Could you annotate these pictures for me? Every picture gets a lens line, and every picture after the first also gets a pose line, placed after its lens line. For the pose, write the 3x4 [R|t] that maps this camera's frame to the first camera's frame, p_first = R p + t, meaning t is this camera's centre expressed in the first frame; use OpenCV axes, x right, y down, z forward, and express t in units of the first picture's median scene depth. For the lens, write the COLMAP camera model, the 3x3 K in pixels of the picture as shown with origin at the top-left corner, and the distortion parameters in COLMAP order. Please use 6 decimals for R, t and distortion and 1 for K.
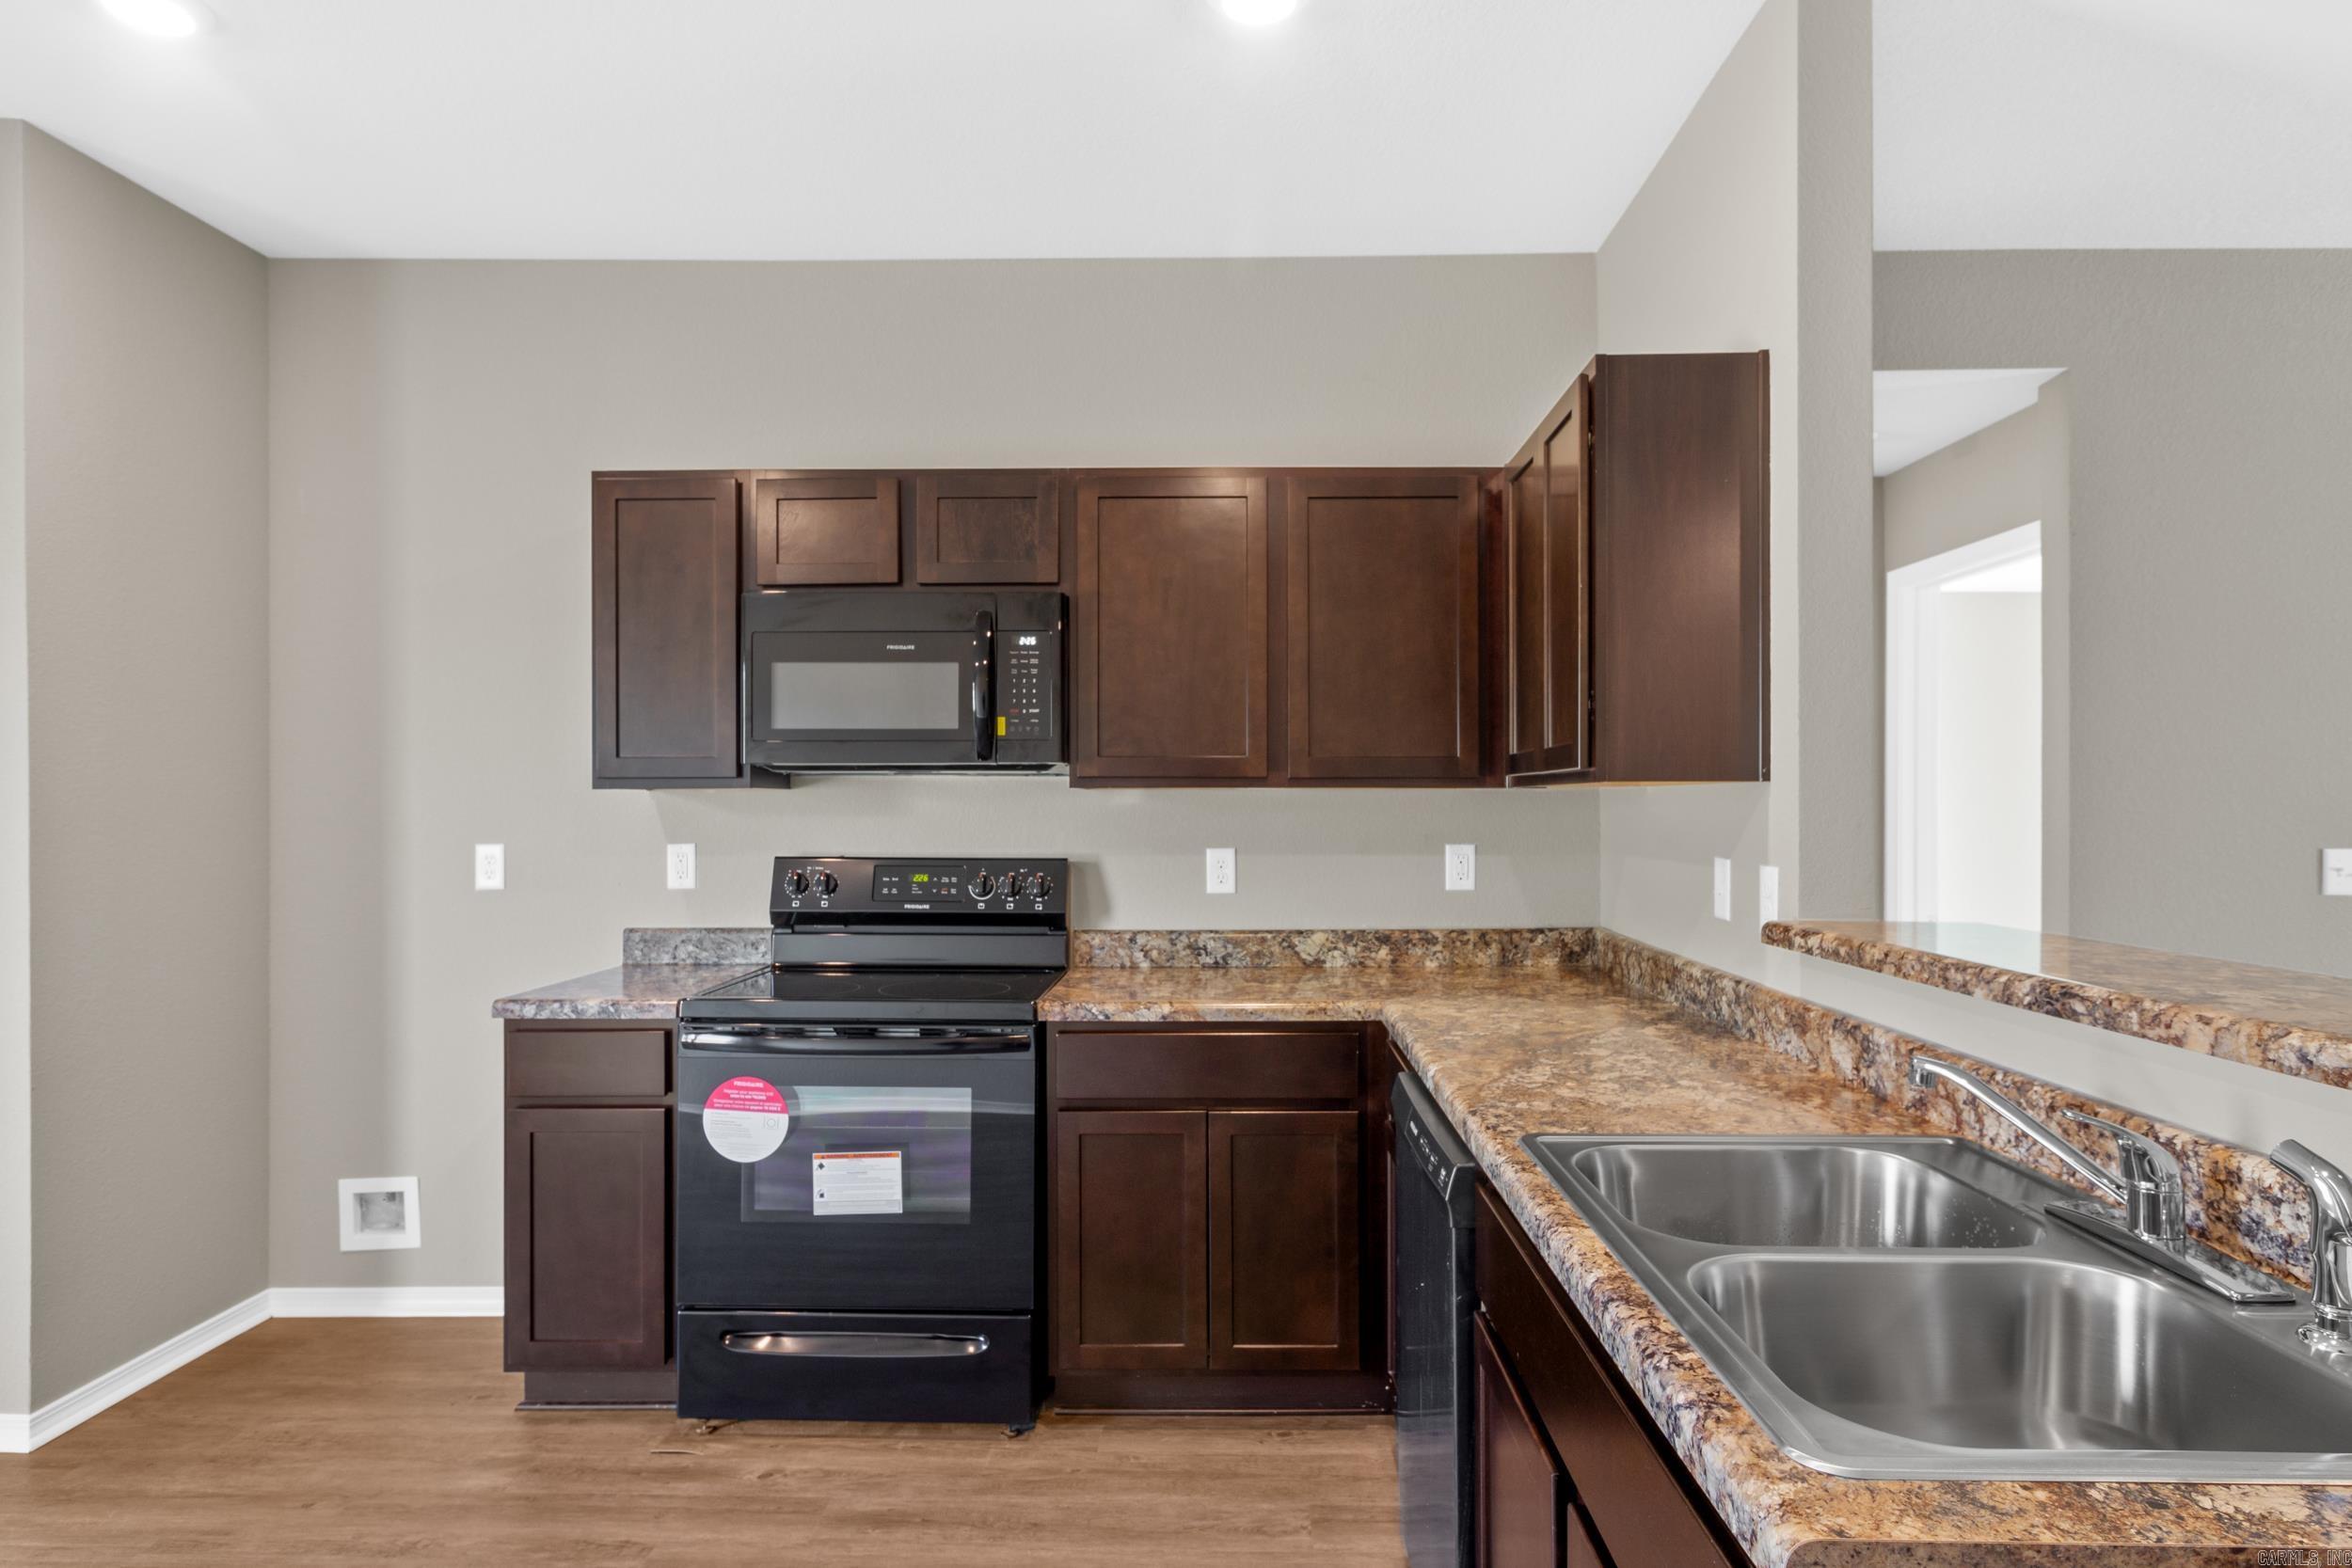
lens RADIAL K [[1290.1, 0, 1196.2], [0, 1290.1, 797.7], [0, 0, 1]] dist [-0.000040, 0.000489]
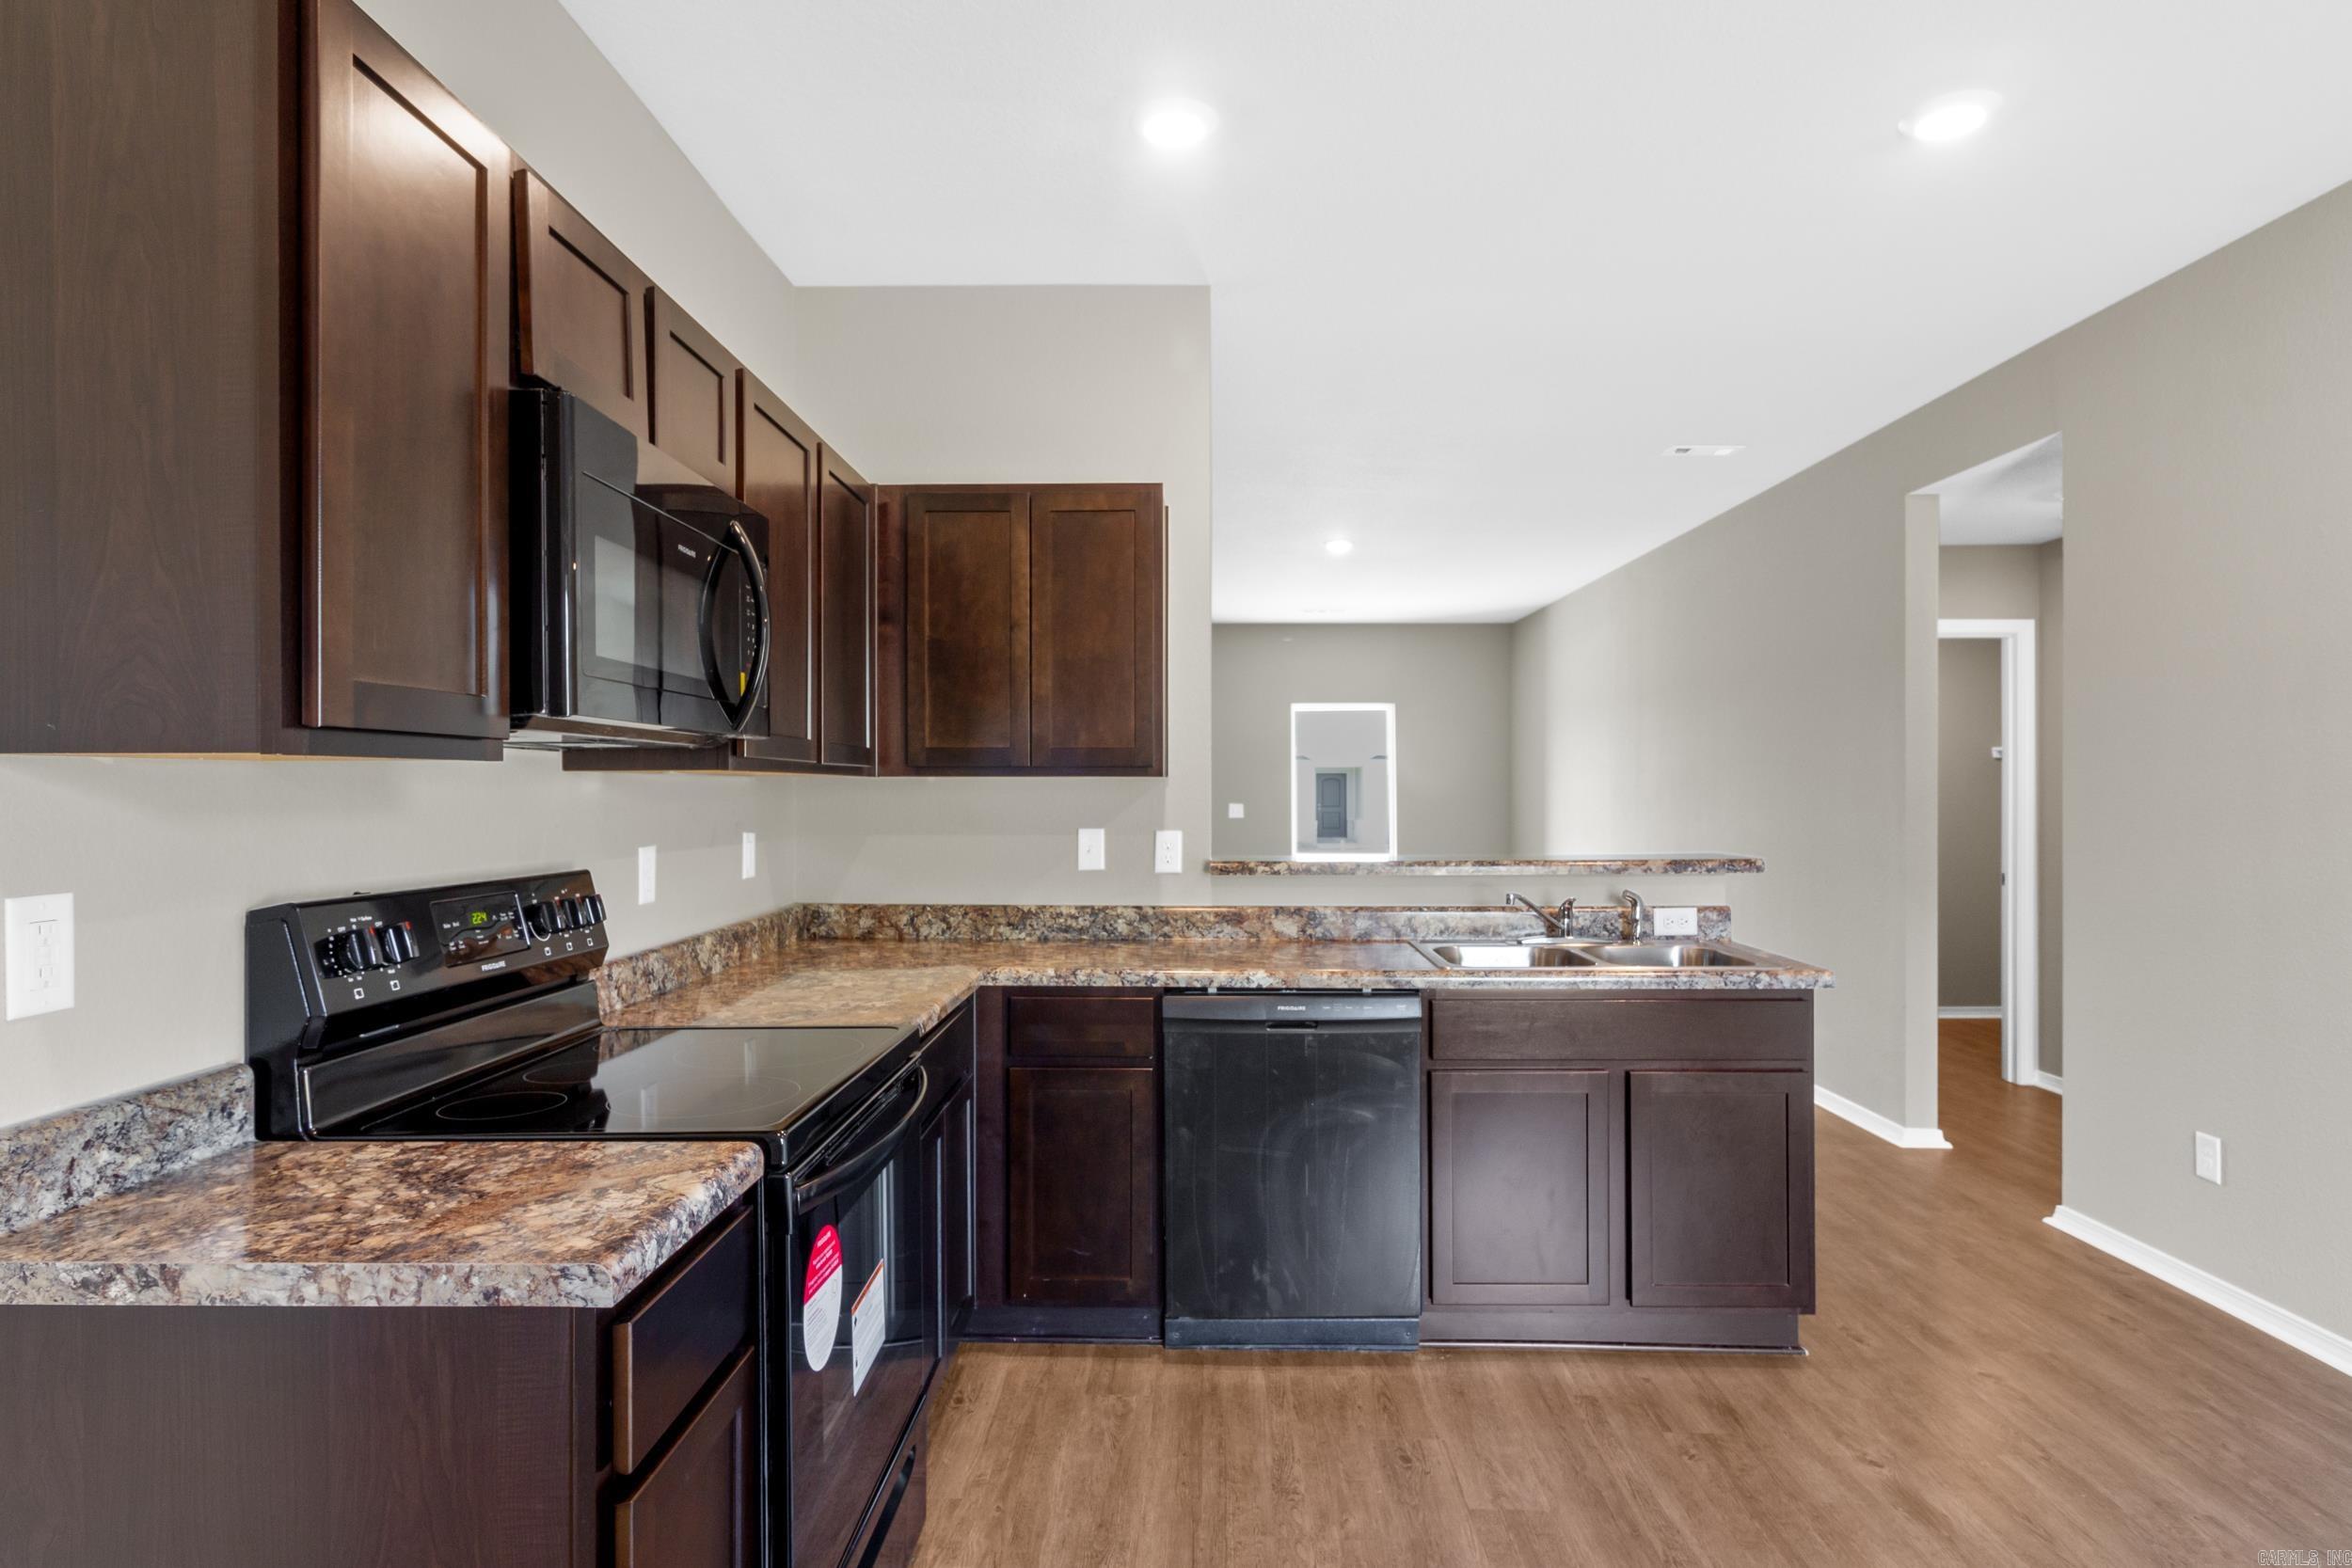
lens RADIAL K [[1290.1, 0, 1196.2], [0, 1290.1, 797.7], [0, 0, 1]] dist [-0.000040, 0.000489]
pose [[-0.014950, -0.001030, 0.999888, -0.792156], [-0.001012, 0.999999, 0.001015, 0.006664], [-0.999888, -0.000996, -0.014951, 0.674971]]
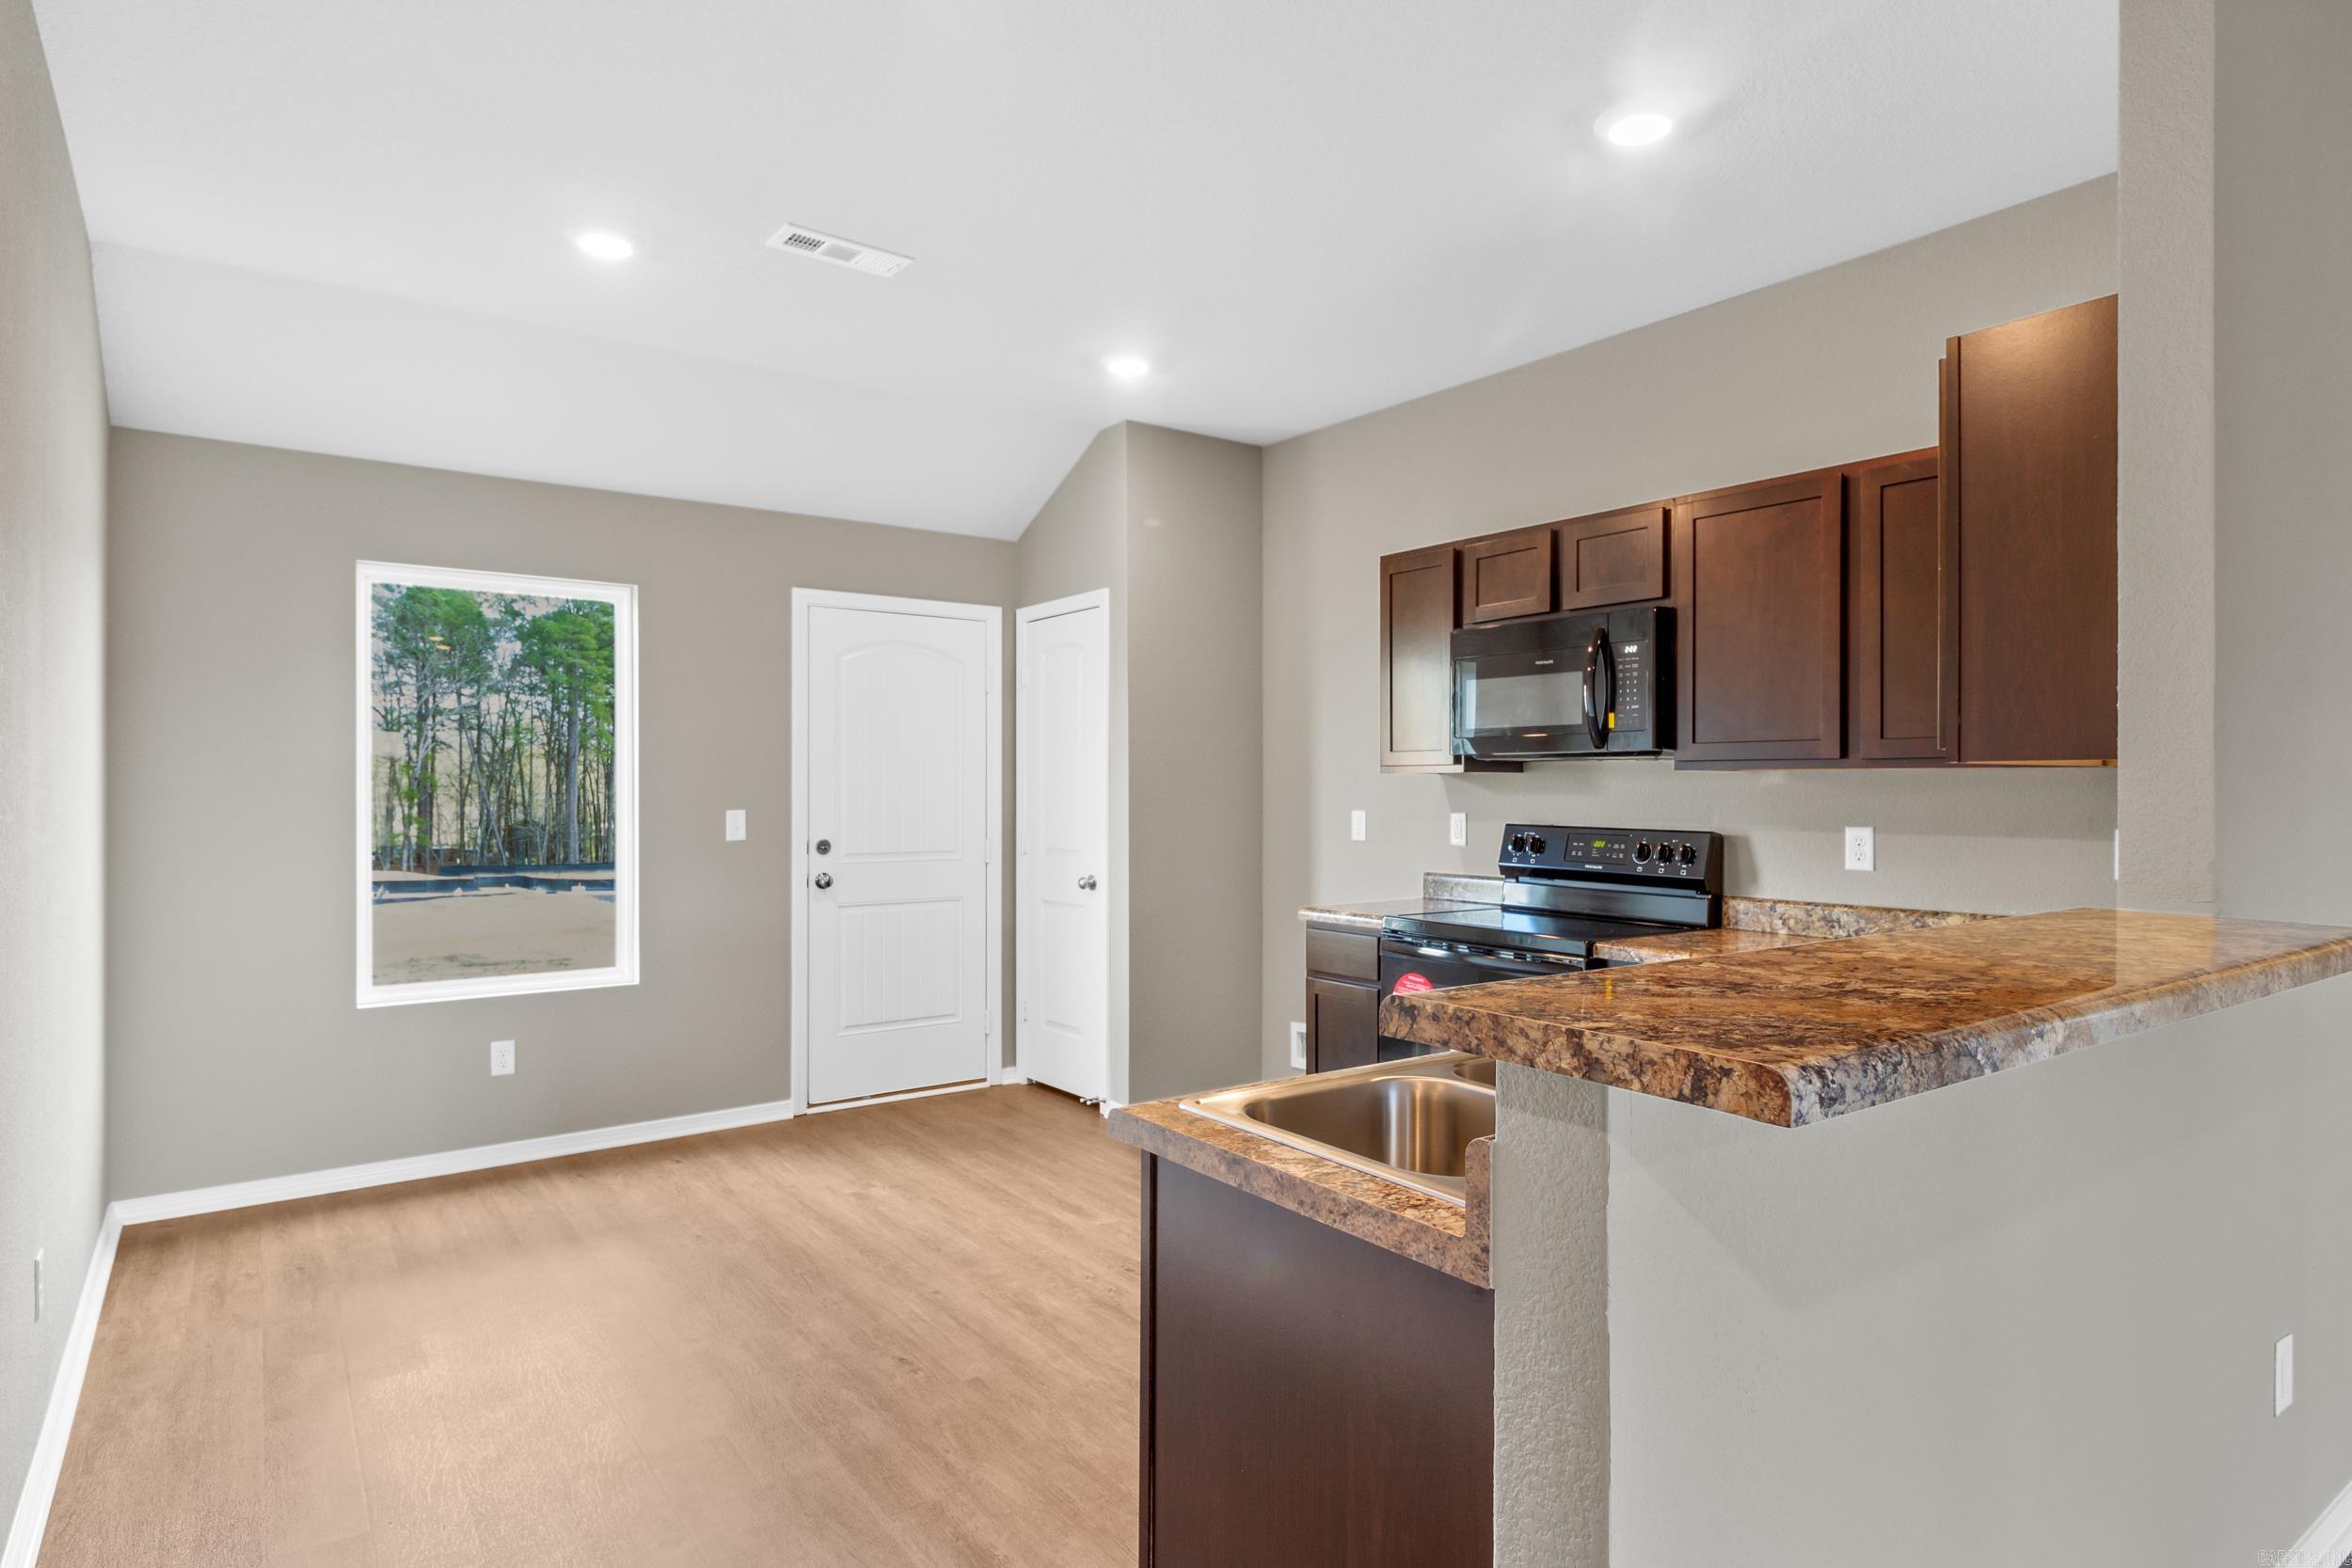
lens RADIAL K [[1290.1, 0, 1196.2], [0, 1290.1, 797.7], [0, 0, 1]] dist [-0.000040, 0.000489]
pose [[0.614936, 0.009329, -0.788522, 0.514196], [0.002171, 0.999906, 0.013522, 0.000423], [0.788574, -0.010027, 0.614858, -0.060196]]
